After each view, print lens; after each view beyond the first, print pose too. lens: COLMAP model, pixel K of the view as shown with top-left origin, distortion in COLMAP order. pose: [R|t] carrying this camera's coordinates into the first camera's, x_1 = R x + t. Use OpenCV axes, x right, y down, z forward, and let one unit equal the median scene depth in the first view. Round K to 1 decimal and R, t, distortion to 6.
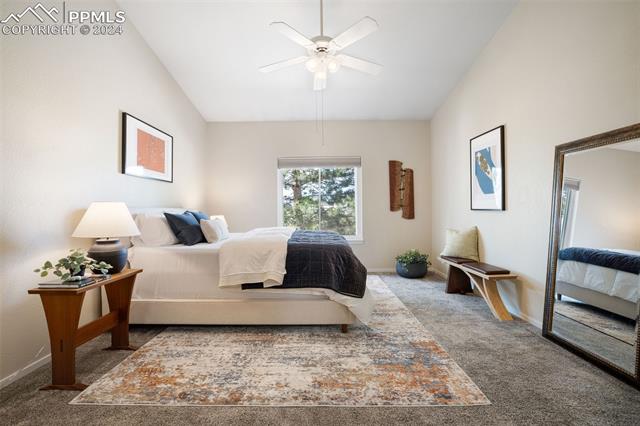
lens RADIAL K [[279.5, 0, 324.0], [0, 279.5, 210.7], [0, 0, 1]] dist [-0.032199, 0.003516]
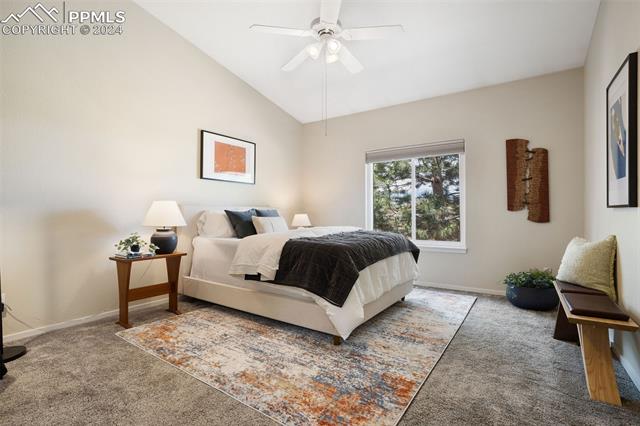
lens RADIAL K [[315.8, 0, 322.3], [0, 315.8, 212.6], [0, 0, 1]] dist [-0.026823, 0.001797]
pose [[0.815771, 0.006026, -0.578344, 0.649328], [-0.007180, 0.999974, 0.000291, 0.018806], [0.578331, 0.003916, 0.815793, 0.164466]]
